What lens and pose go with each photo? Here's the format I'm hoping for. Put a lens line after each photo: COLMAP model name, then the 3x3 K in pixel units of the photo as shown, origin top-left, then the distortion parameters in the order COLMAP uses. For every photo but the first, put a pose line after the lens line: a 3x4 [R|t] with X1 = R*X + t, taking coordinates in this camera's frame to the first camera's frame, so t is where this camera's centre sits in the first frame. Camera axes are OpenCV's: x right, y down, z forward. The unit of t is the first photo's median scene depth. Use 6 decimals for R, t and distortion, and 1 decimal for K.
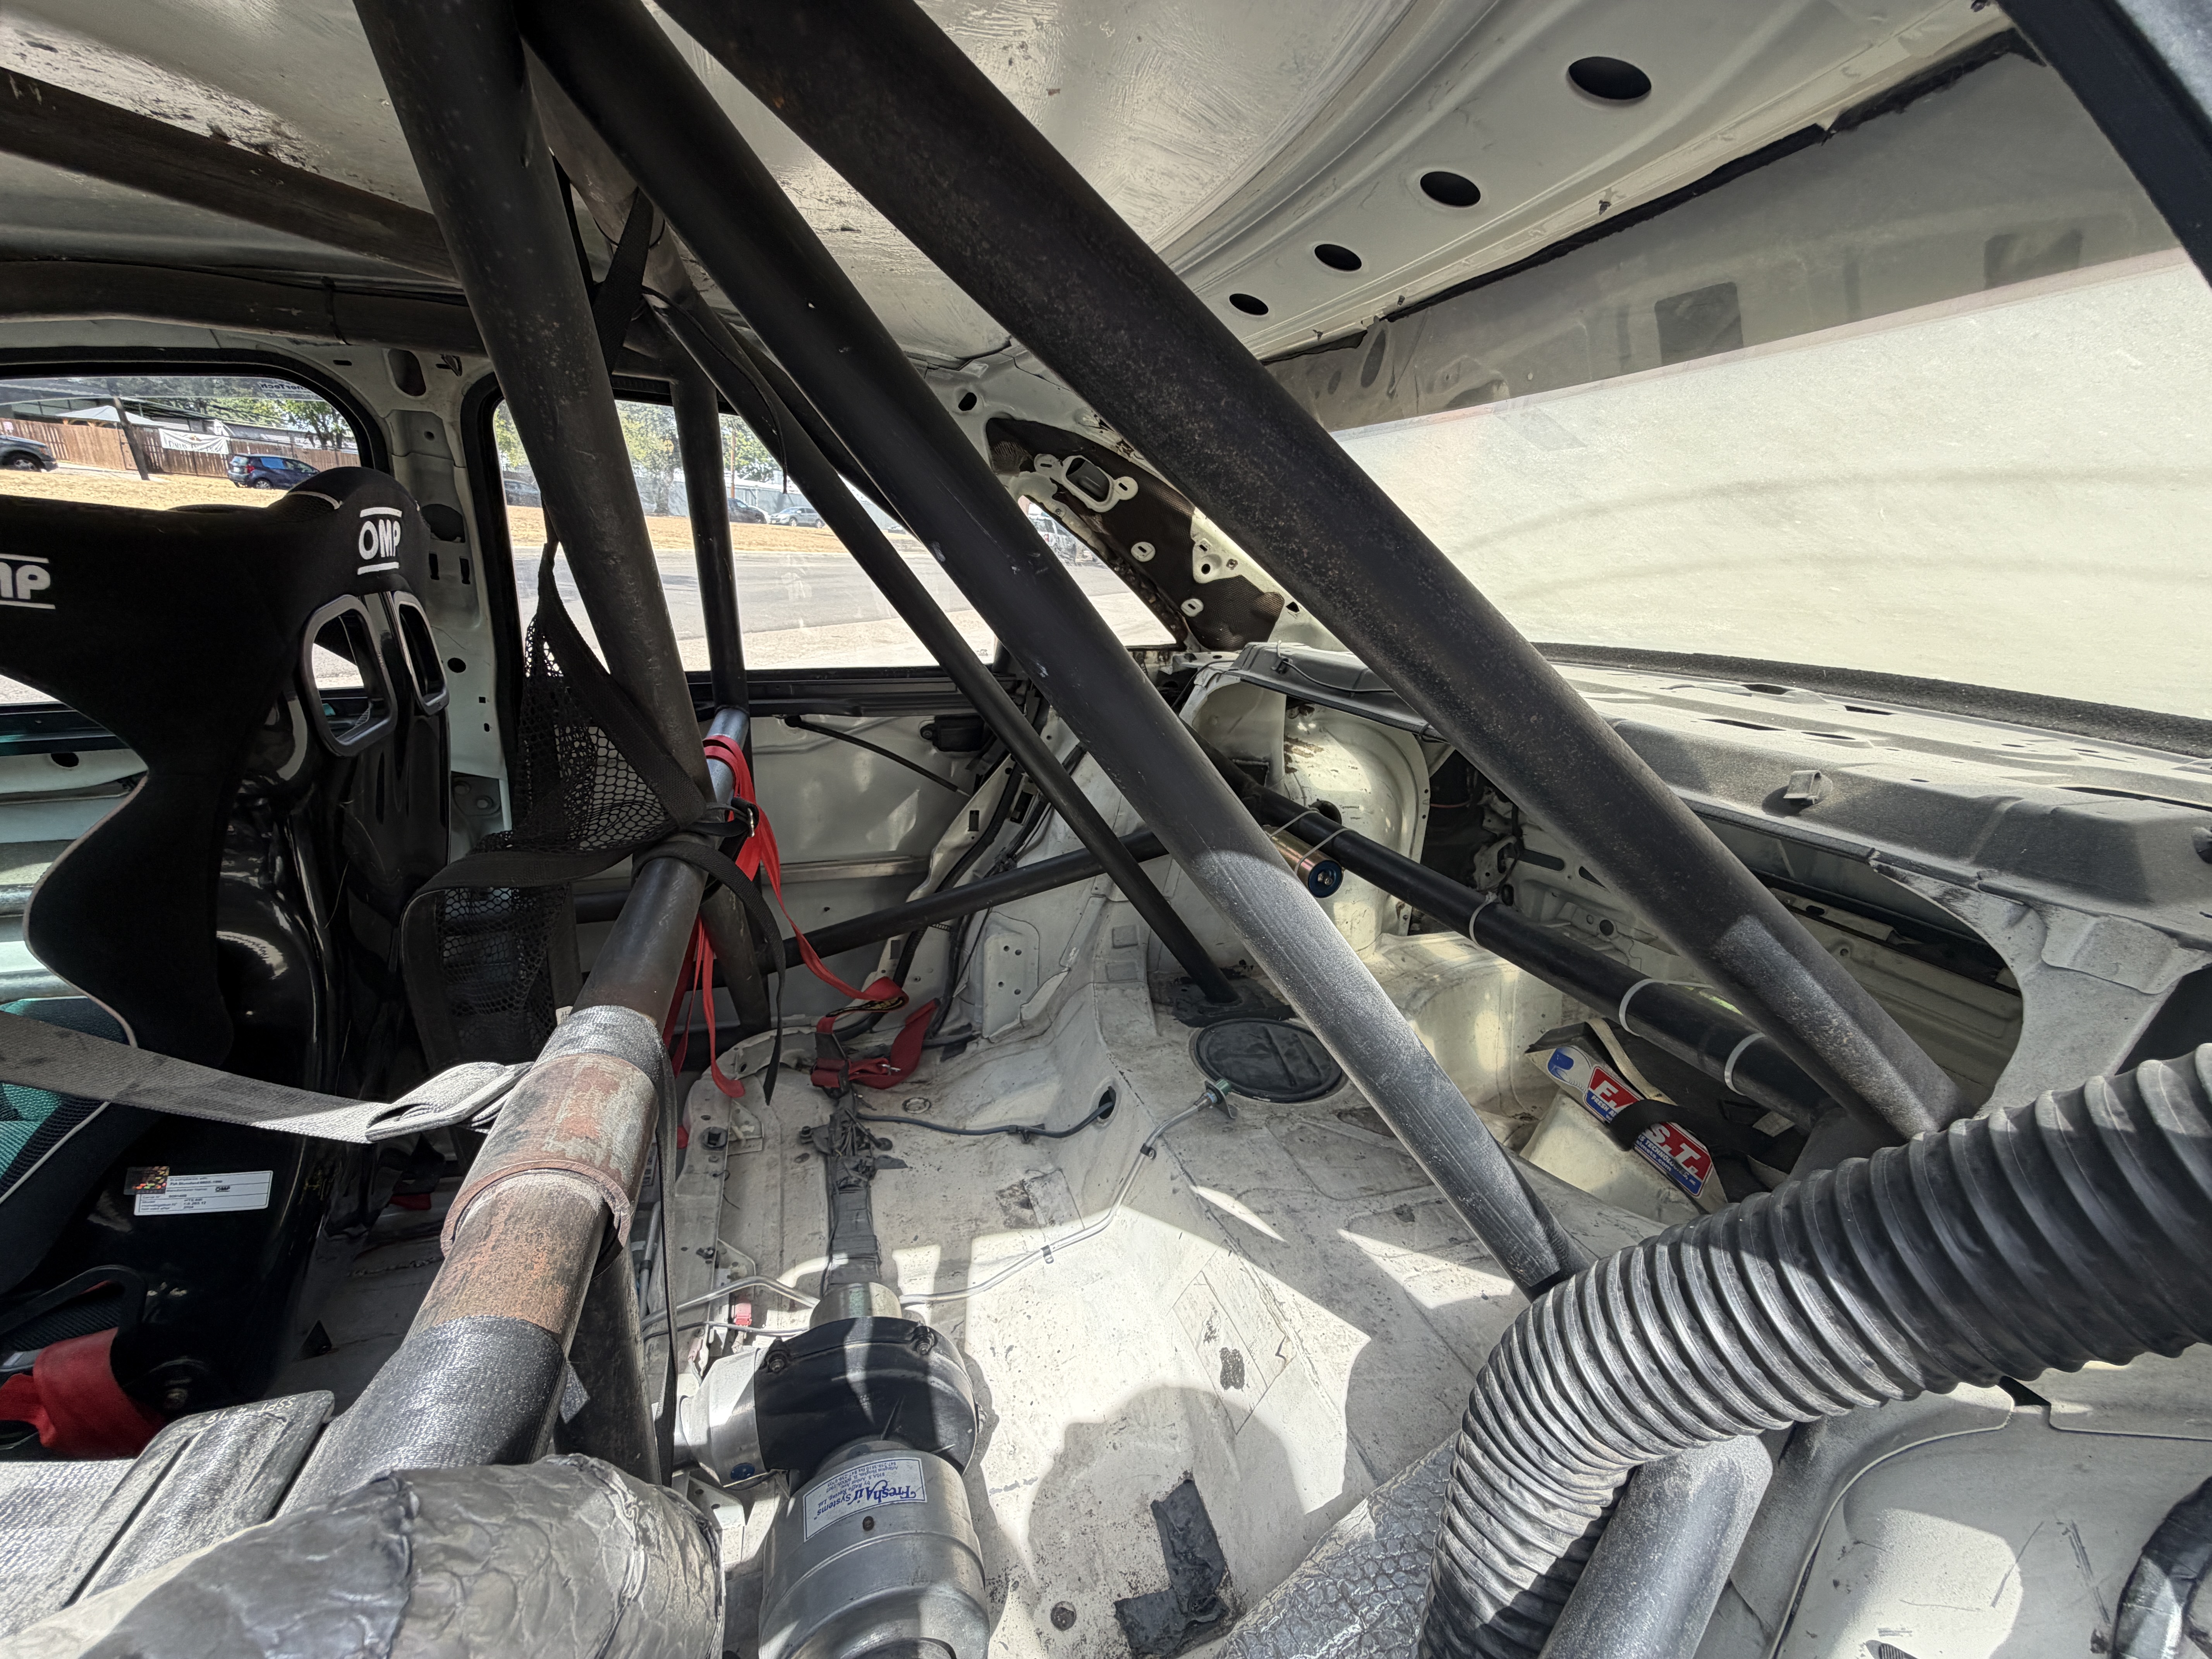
lens RADIAL K [[884.3, 0, 1096.1], [0, 884.3, 831.2], [0, 0, 1]] dist [0.000776, 0.000083]
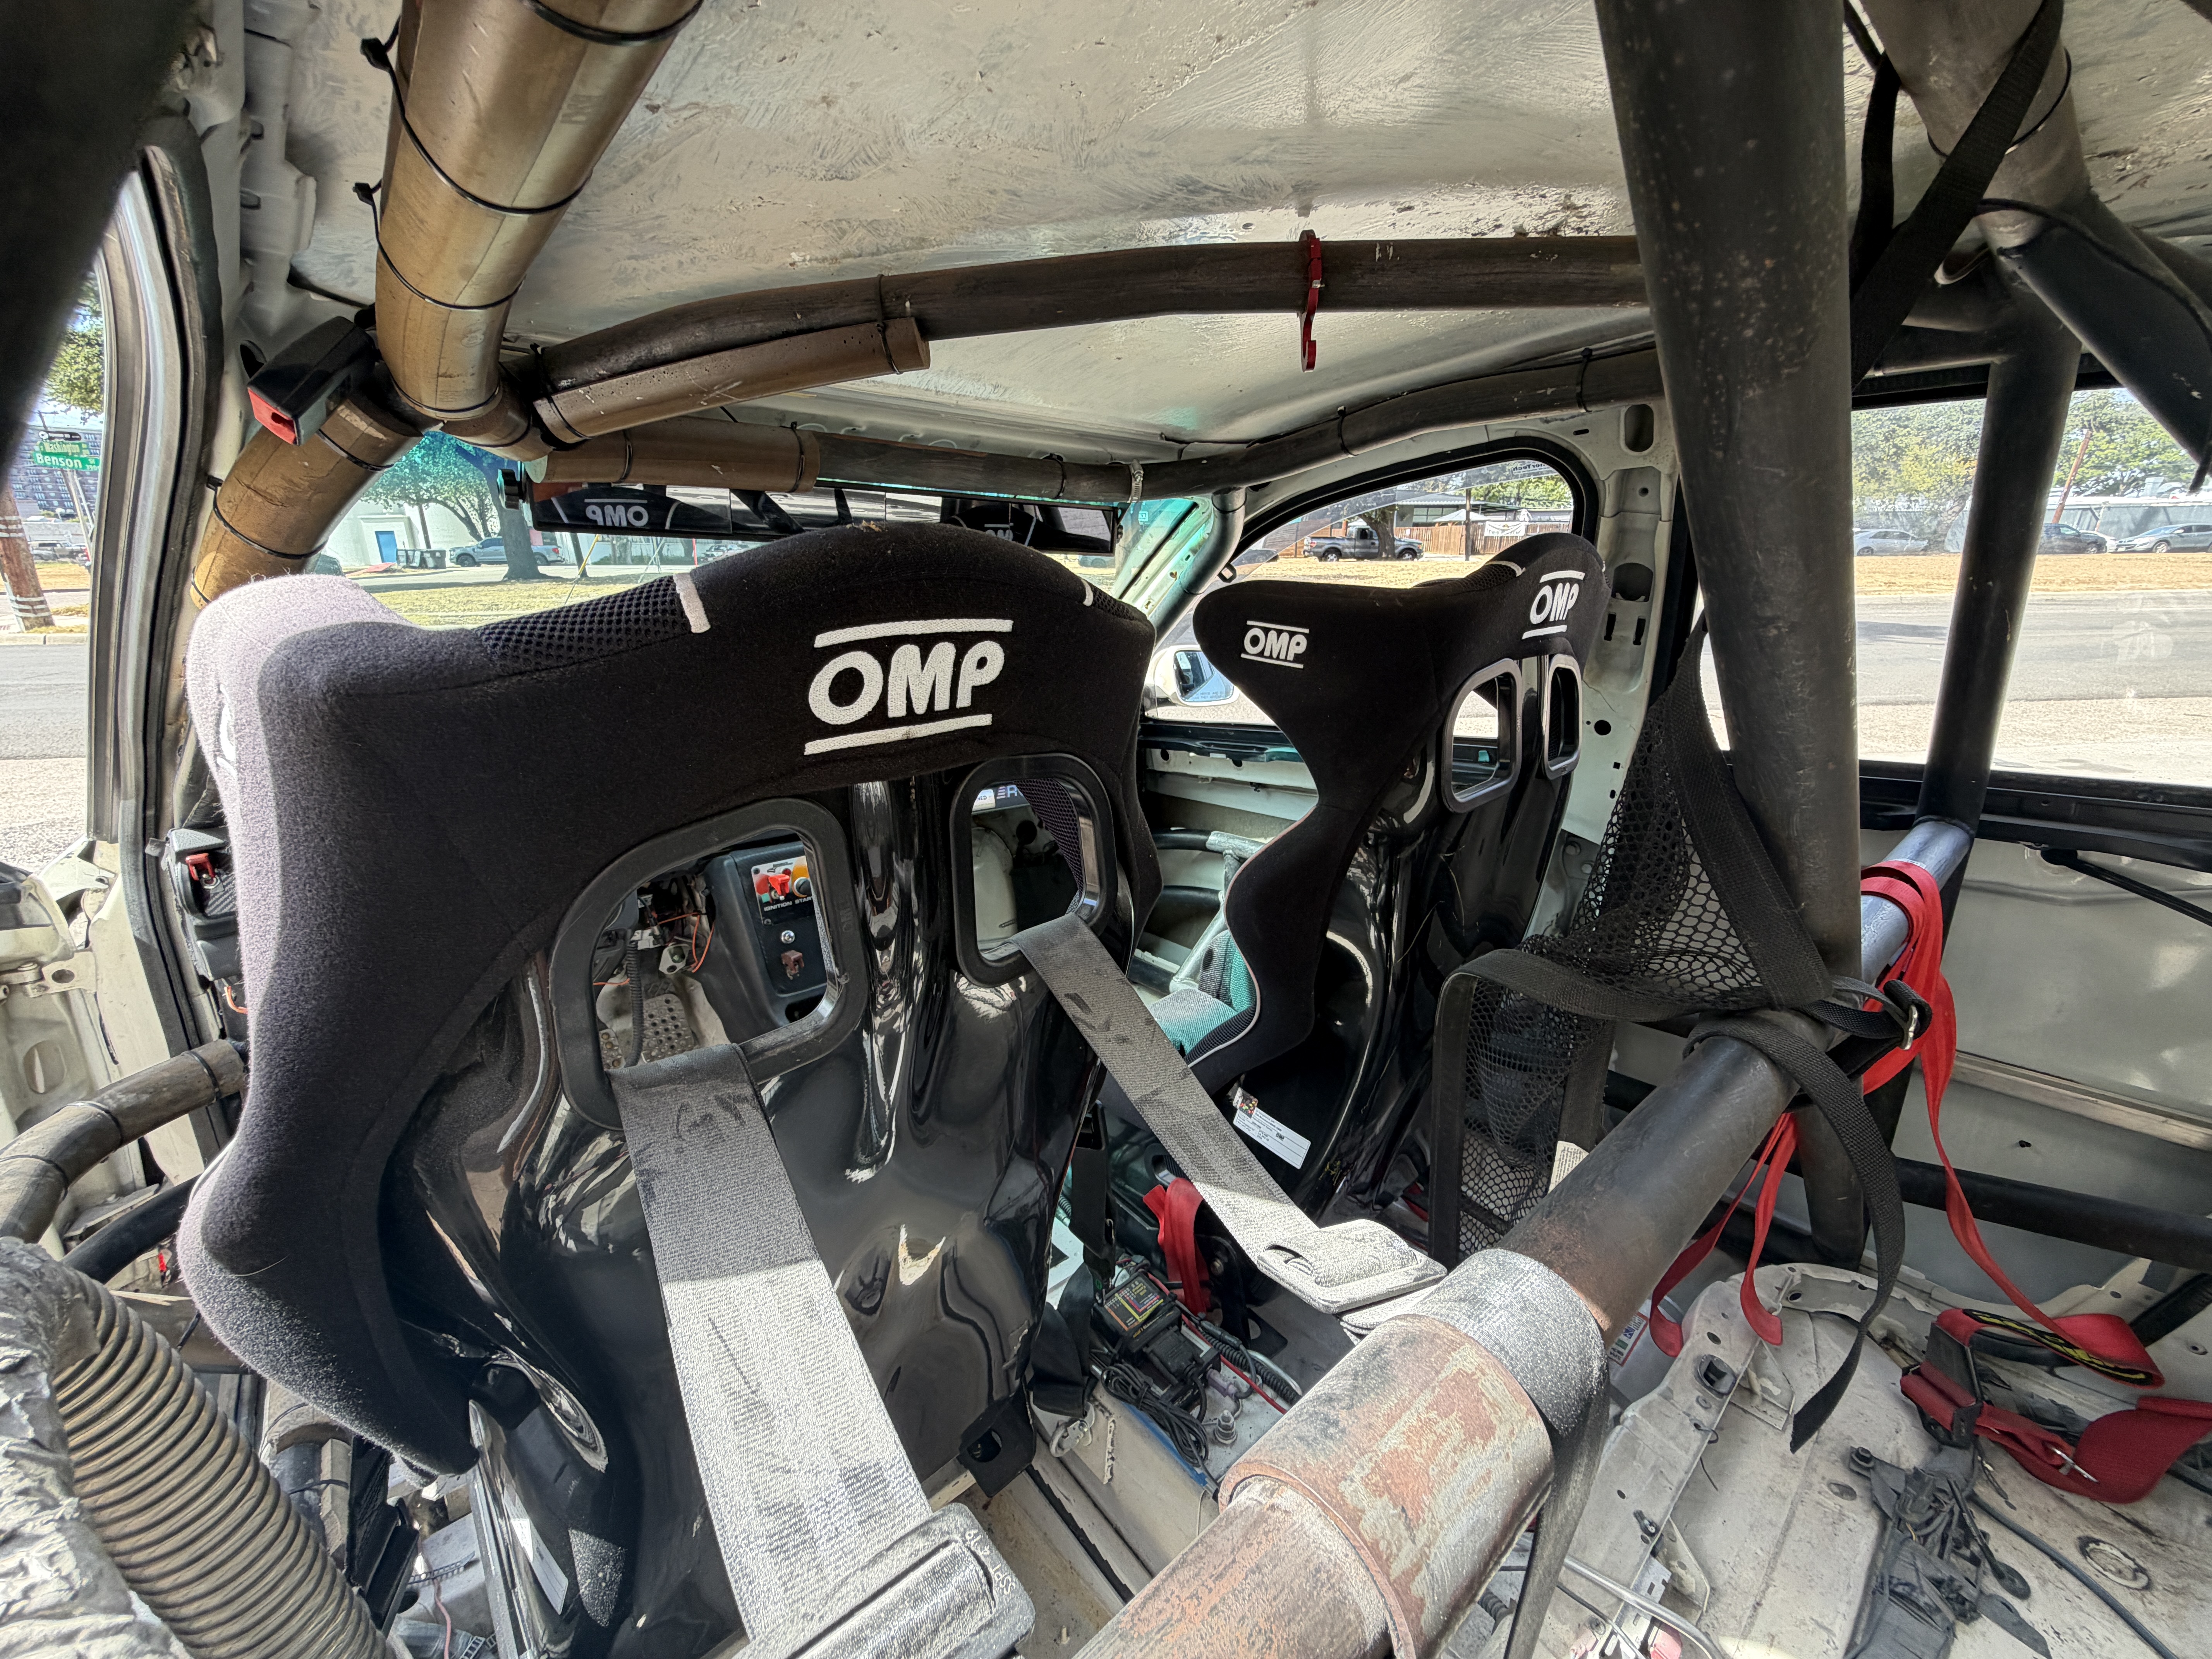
lens RADIAL K [[879.4, 0, 1102.8], [0, 879.4, 832.5], [0, 0, 1]] dist [0.000569, -0.000028]
pose [[0.392170, 0.199081, -0.898092, -0.060333], [-0.245616, 0.963518, 0.106330, -0.052416], [0.886496, 0.178886, 0.426761, 0.147760]]
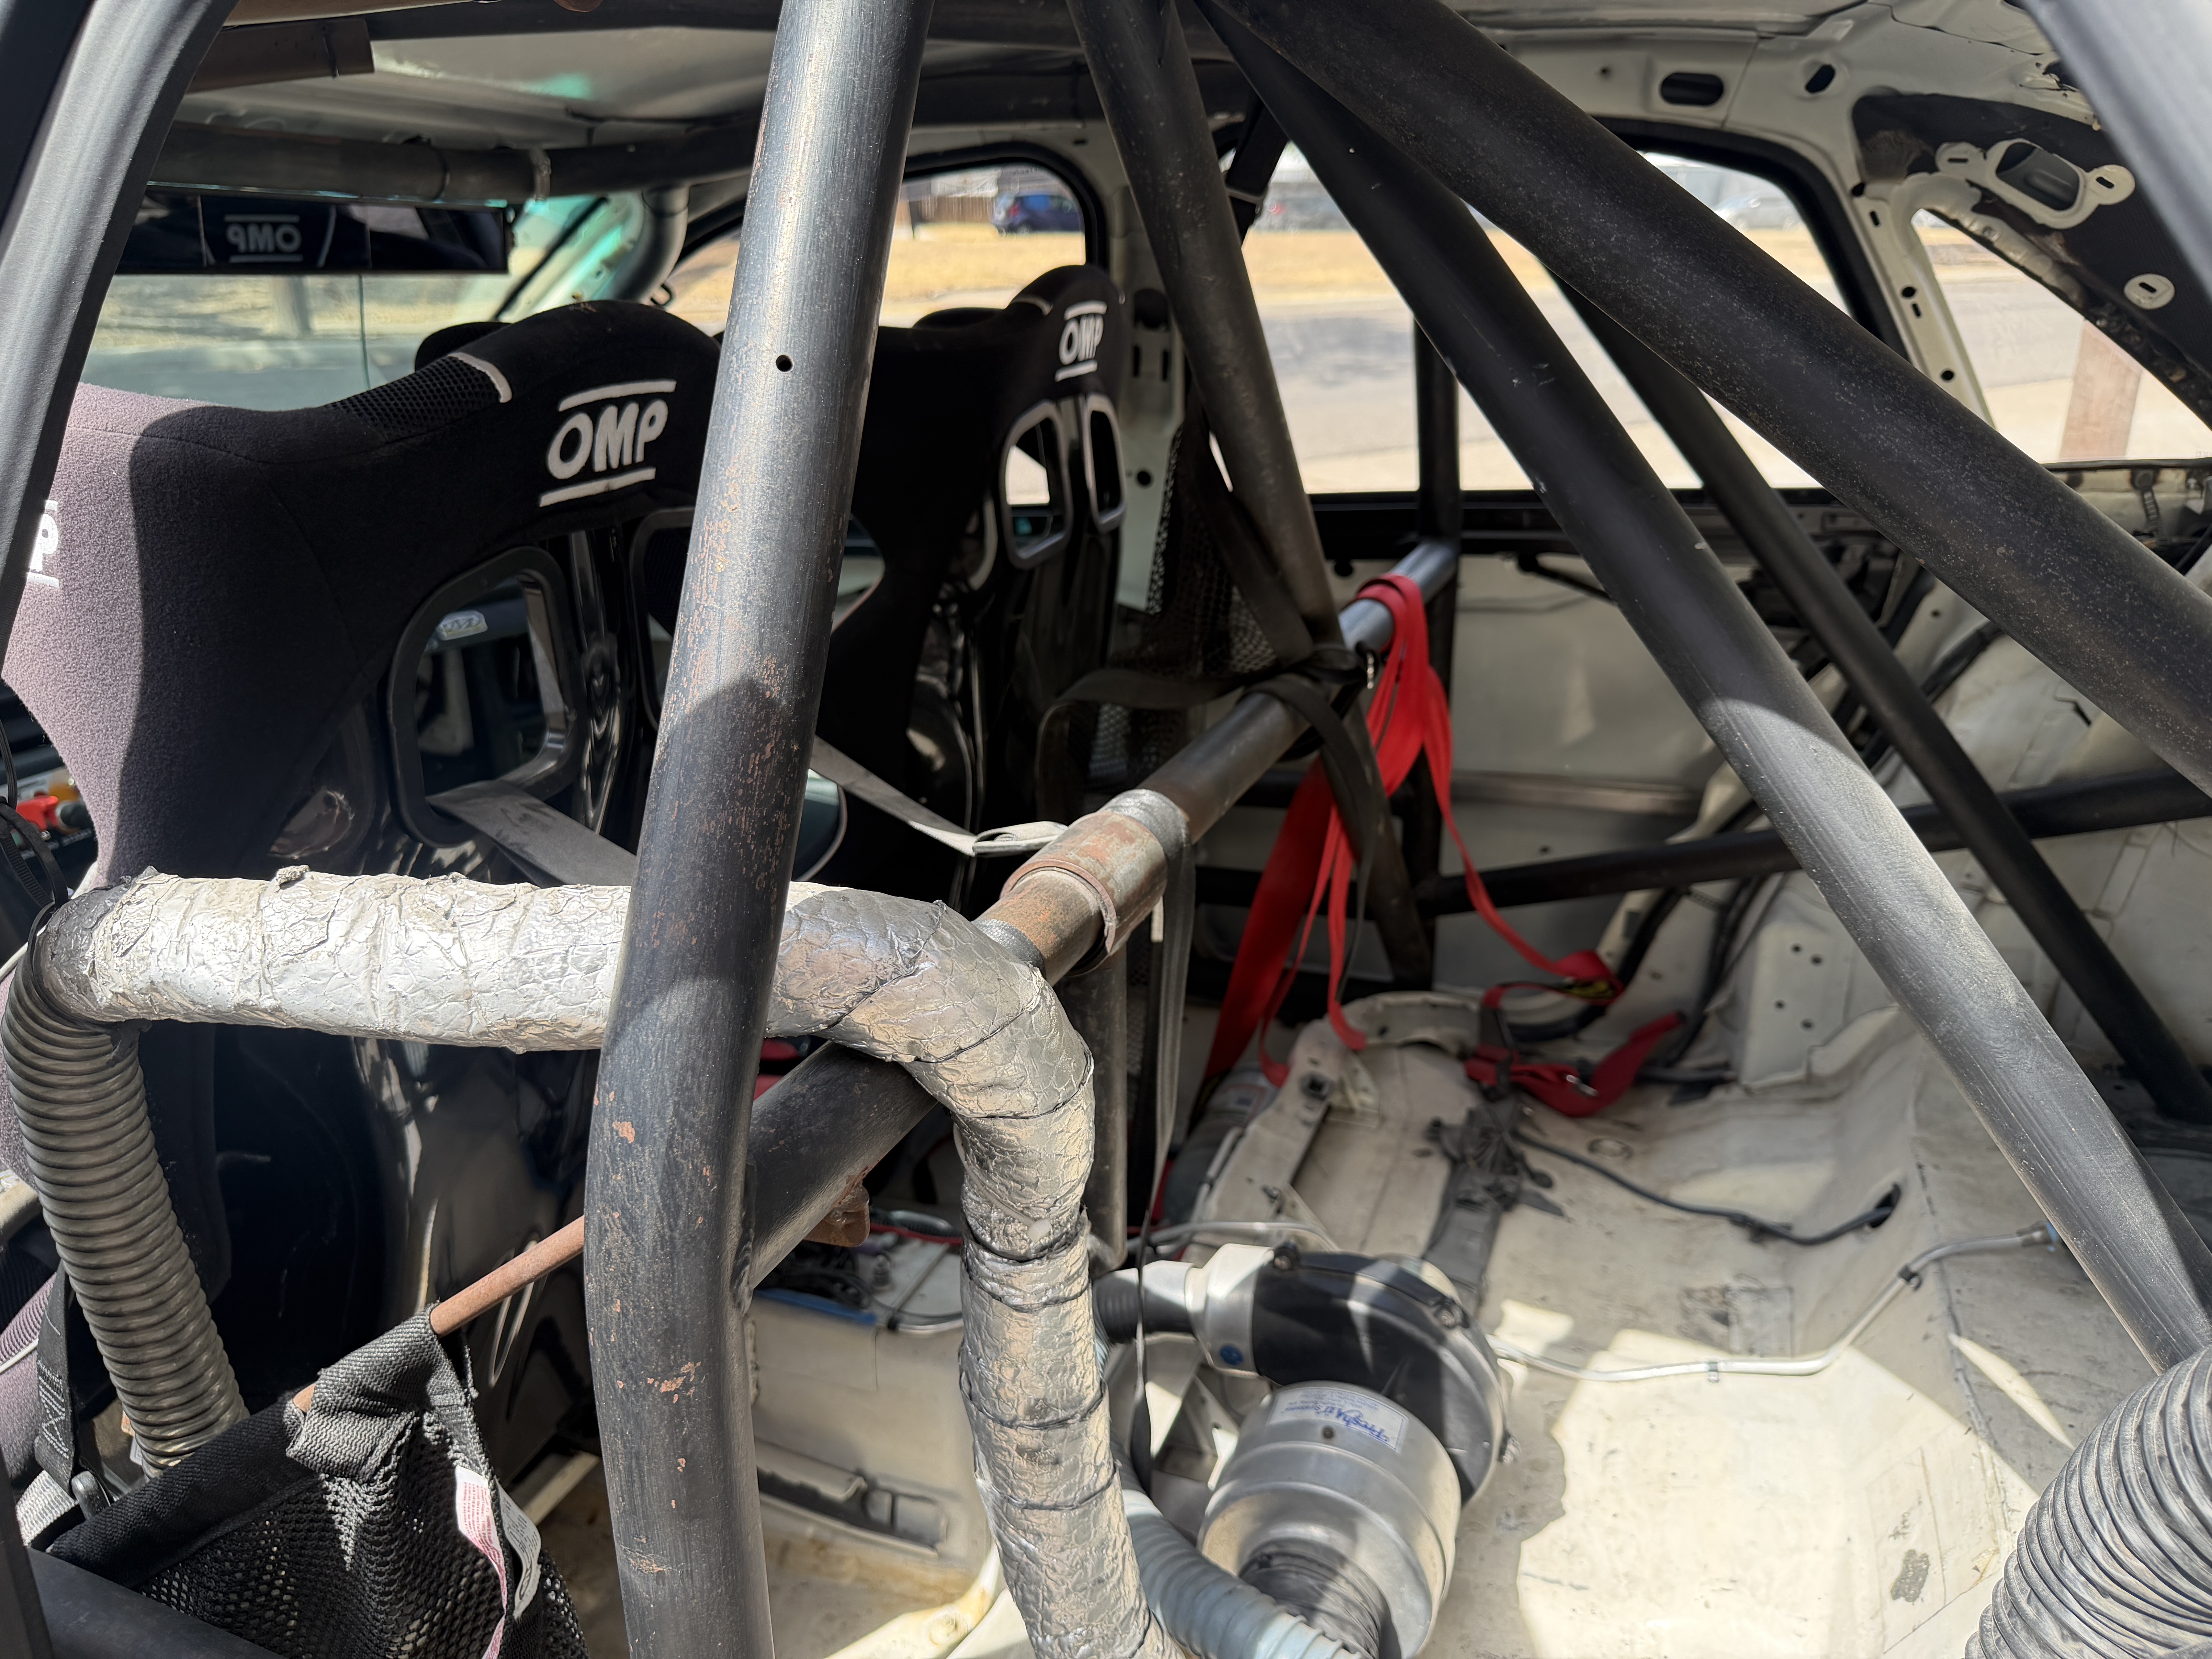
lens RADIAL K [[1559.2, 0, 1083.9], [0, 1559.2, 832.8], [0, 0, 1]] dist [0.061851, -0.098467]
pose [[0.770725, 0.155576, -0.617883, 0.251081], [-0.136175, 0.987546, 0.078792, 0.046428], [0.622446, 0.023413, 0.782313, -0.239302]]
